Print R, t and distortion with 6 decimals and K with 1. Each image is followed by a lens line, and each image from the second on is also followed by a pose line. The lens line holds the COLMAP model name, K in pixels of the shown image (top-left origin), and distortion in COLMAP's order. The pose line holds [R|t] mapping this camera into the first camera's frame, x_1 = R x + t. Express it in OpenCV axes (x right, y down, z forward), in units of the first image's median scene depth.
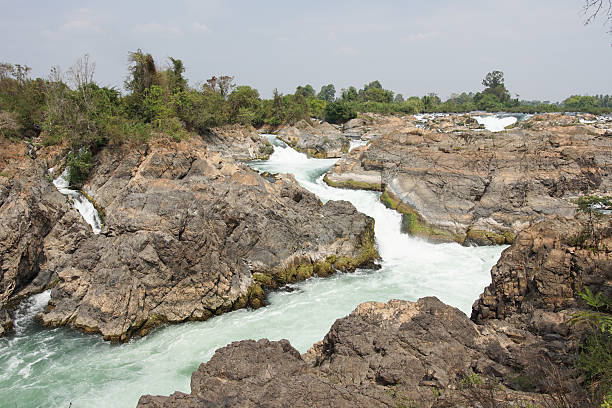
lens RADIAL K [[483.7, 0, 307.8], [0, 483.7, 227.7], [0, 0, 1]] dist [-0.092353, 0.069350]
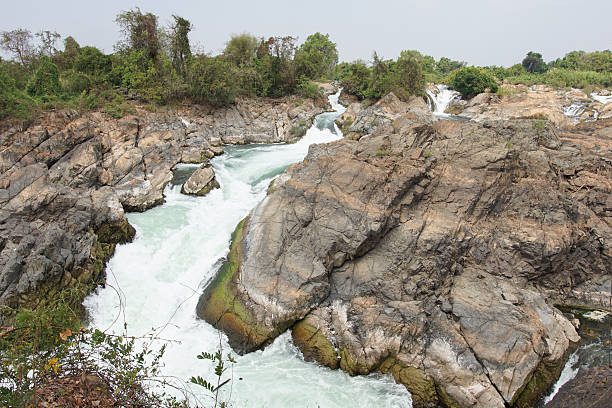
lens RADIAL K [[491.6, 0, 318.7], [0, 491.6, 220.2], [0, 0, 1]] dist [-0.089124, 0.062192]
pose [[0.862890, 0.146345, -0.483740, 0.539241], [-0.126599, 0.989231, 0.073446, -0.127514], [0.489279, -0.002135, 0.872125, 0.516299]]
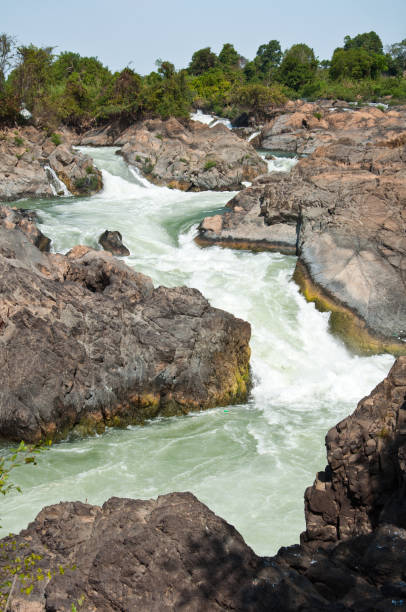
lens RADIAL K [[994.1, 0, 203.0], [0, 994.1, 306.0], [0, 0, 1]] dist [0.288468, 0.053687]
pose [[0.998680, -0.004430, -0.051171, 0.123673], [0.002694, 0.999420, -0.033939, -0.002633], [0.051292, 0.033757, 0.998113, -0.000901]]
